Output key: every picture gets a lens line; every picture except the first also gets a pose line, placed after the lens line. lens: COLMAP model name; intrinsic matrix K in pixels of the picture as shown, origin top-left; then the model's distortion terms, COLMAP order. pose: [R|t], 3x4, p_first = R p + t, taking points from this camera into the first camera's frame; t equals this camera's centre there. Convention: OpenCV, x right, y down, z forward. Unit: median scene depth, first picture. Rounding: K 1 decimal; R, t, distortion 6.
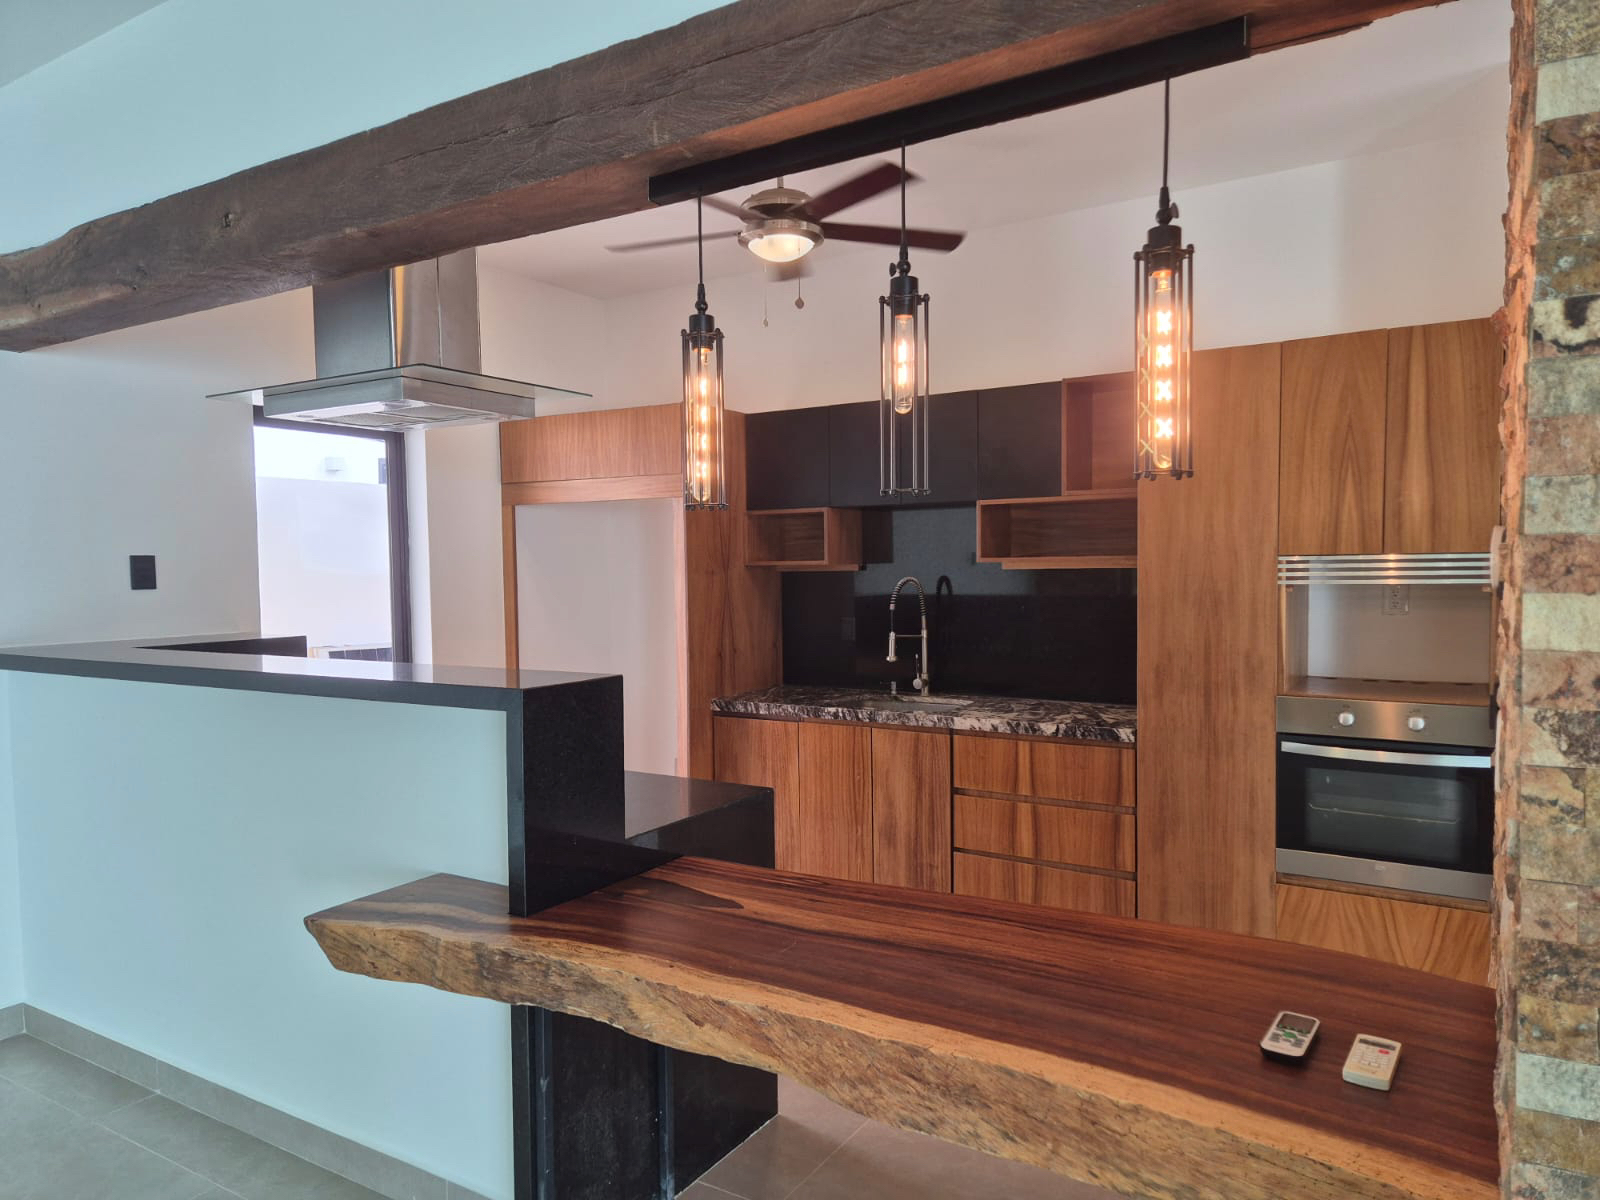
lens RADIAL K [[1078.0, 0, 794.9], [0, 1078.0, 608.5], [0, 0, 1]] dist [0.066582, -0.054682]
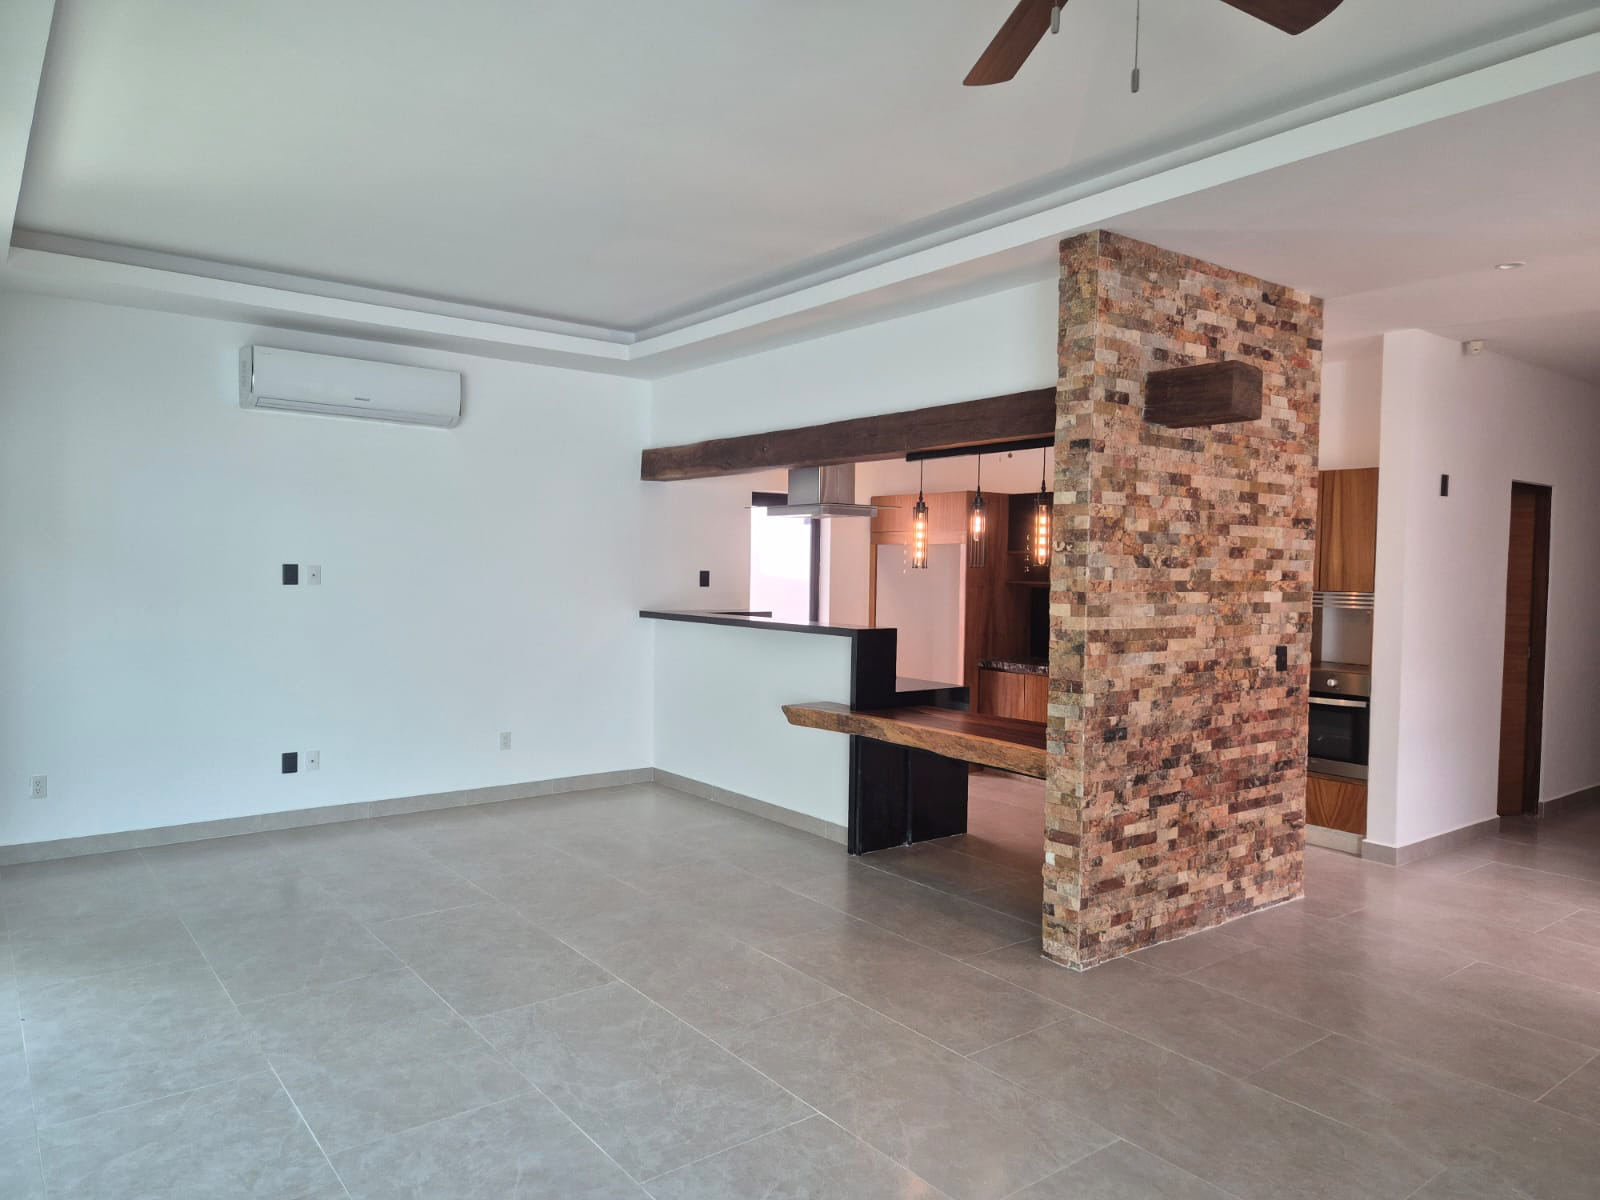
lens RADIAL K [[1078.0, 0, 794.9], [0, 1078.0, 608.5], [0, 0, 1]] dist [0.066582, -0.054682]
pose [[0.935530, 0.042734, -0.350654, 0.323284], [-0.043819, 0.999028, 0.004842, 0.007922], [0.350520, 0.010836, 0.936493, -0.942278]]
